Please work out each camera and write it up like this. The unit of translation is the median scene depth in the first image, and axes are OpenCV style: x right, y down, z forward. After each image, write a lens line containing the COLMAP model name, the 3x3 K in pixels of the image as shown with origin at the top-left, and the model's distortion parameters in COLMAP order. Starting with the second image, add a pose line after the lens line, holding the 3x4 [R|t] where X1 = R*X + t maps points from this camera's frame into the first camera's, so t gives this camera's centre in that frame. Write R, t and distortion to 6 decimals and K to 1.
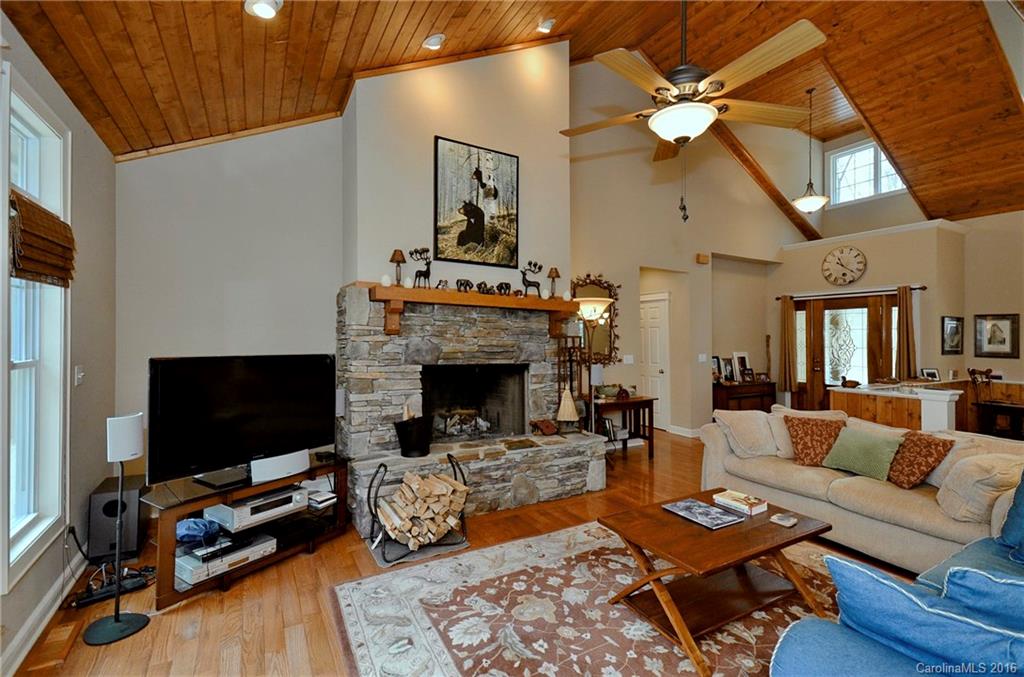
lens RADIAL K [[451.7, 0, 512.0], [0, 451.7, 338.5], [0, 0, 1]] dist [0.000859, 0.000022]
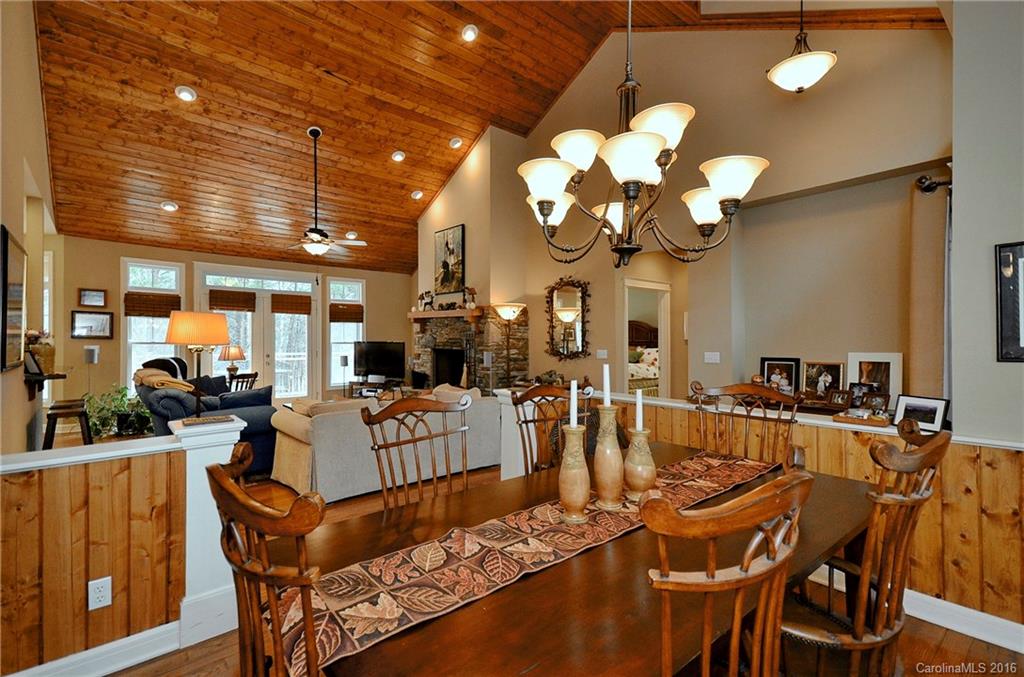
lens RADIAL K [[464.0, 0, 512.6], [0, 464.0, 350.1], [0, 0, 1]] dist [0.001523, 0.000391]
pose [[0.202162, 0.013030, -0.979265, 1.844359], [-0.000426, 0.999913, 0.013217, 0.038548], [0.979352, -0.002255, 0.202150, 0.895527]]
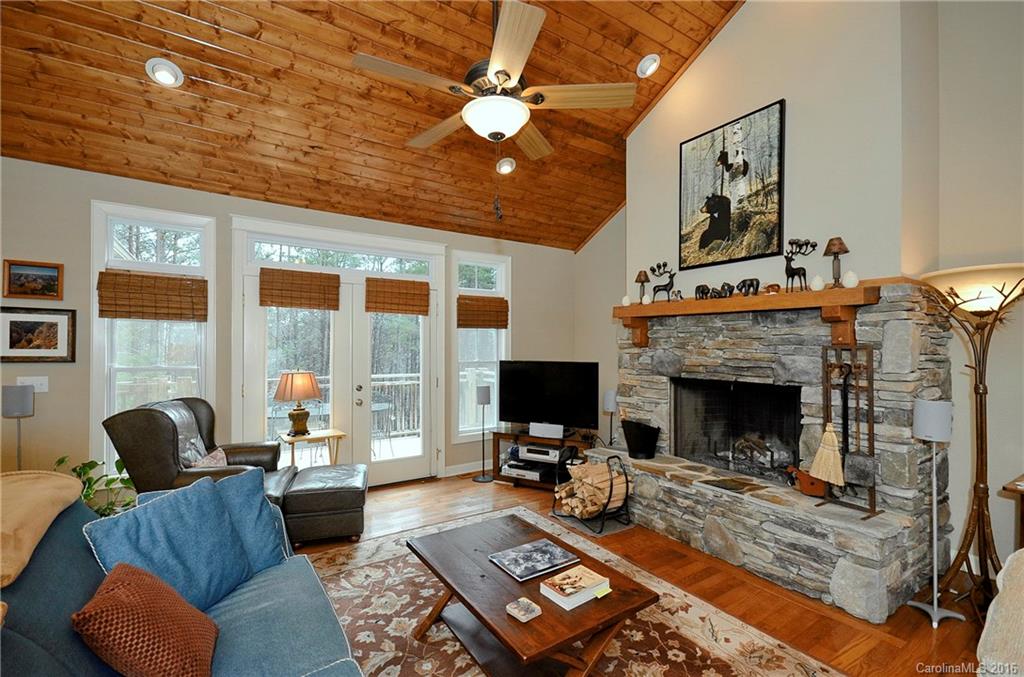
lens RADIAL K [[450.2, 0, 510.3], [0, 450.2, 356.7], [0, 0, 1]] dist [0.000511, -0.000164]
pose [[0.061656, 0.011163, -0.998035, 0.764593], [0.000134, 0.999937, 0.011192, 0.002182], [0.998097, -0.000824, 0.061650, 0.556725]]
